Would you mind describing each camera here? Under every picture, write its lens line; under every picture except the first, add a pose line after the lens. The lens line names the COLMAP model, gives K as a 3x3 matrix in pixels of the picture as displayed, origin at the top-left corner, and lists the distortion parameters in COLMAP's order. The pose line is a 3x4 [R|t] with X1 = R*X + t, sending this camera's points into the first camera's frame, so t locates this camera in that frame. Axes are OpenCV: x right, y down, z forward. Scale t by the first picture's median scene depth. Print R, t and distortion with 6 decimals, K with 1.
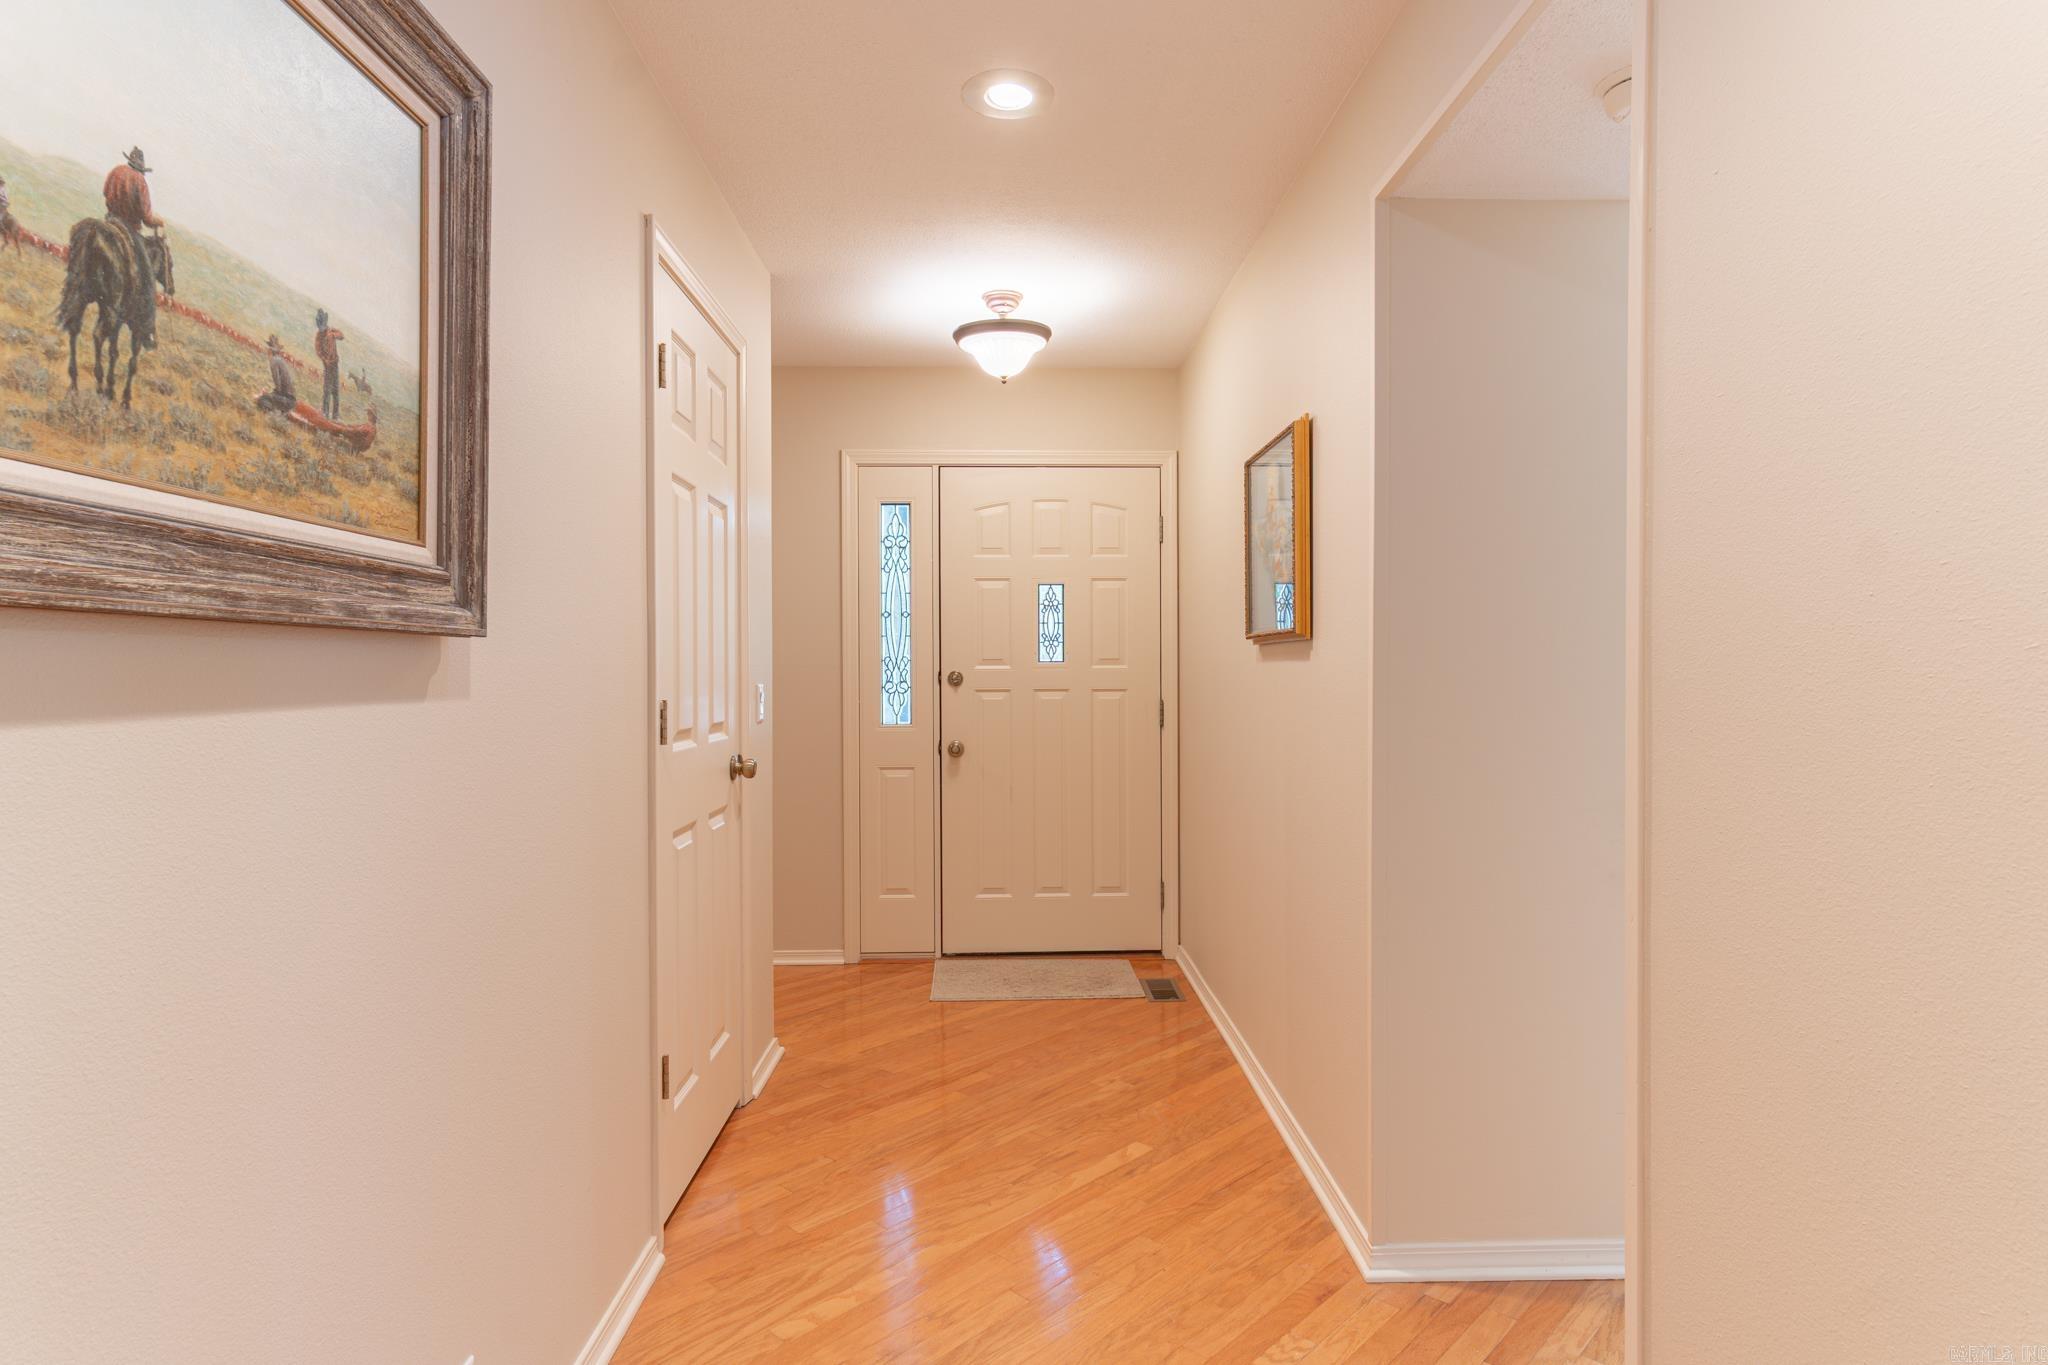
lens RADIAL K [[1101.8, 0, 1027.4], [0, 1101.8, 674.7], [0, 0, 1]] dist [0.006577, -0.000104]
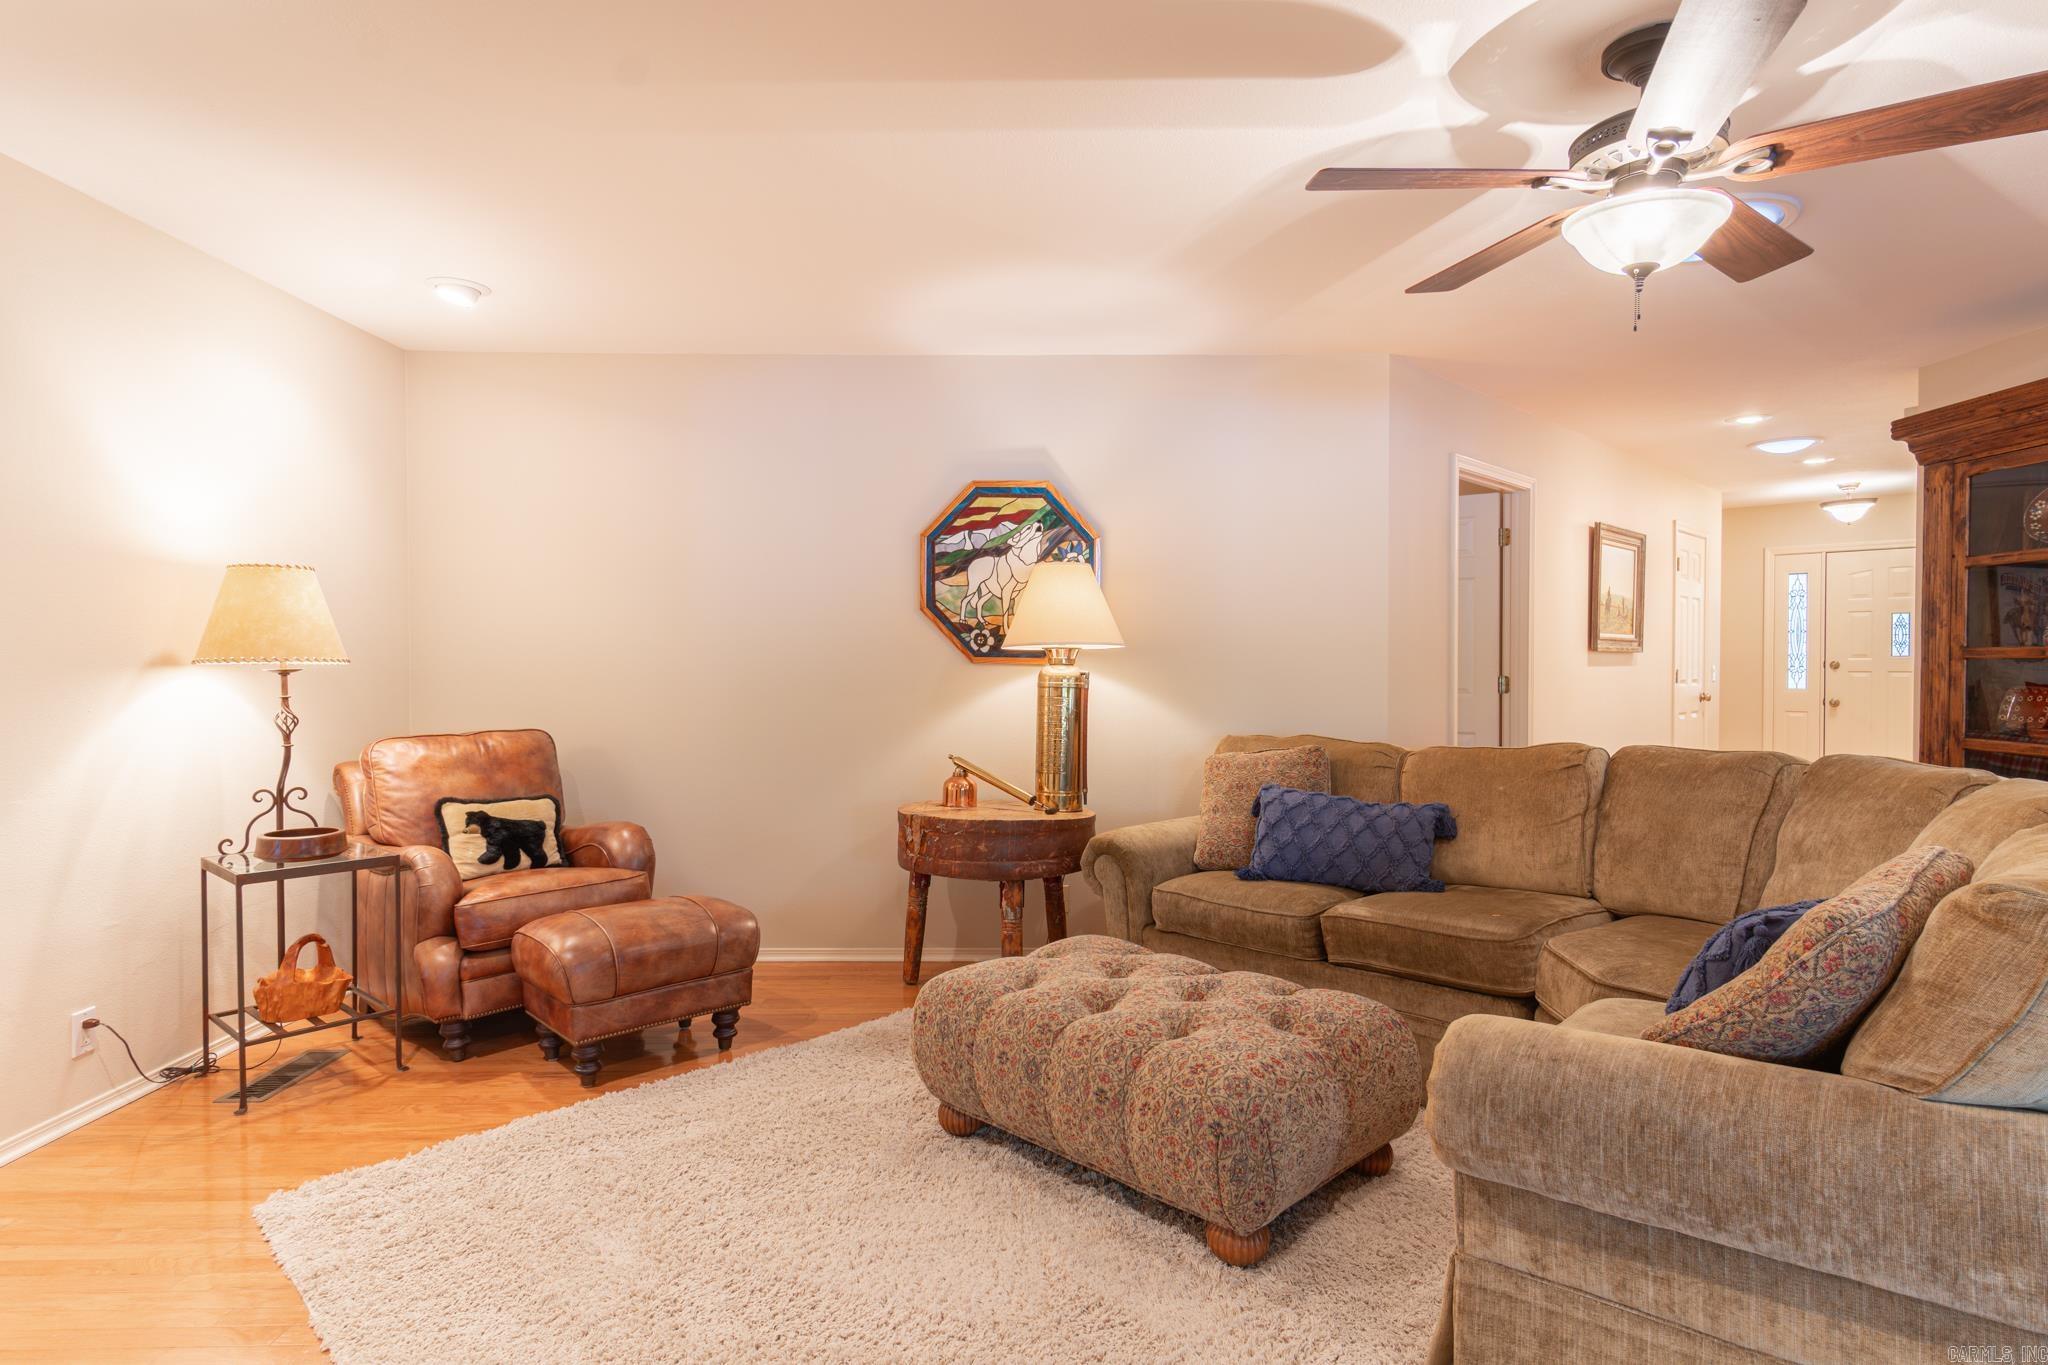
lens RADIAL K [[1101.8, 0, 1030.6], [0, 1101.8, 679.6], [0, 0, 1]] dist [0.006577, -0.000104]
pose [[0.695818, 0.015141, -0.718059, 0.413854], [-0.005236, 0.999858, 0.016009, 0.006913], [0.718199, -0.007380, 0.695799, -1.603321]]
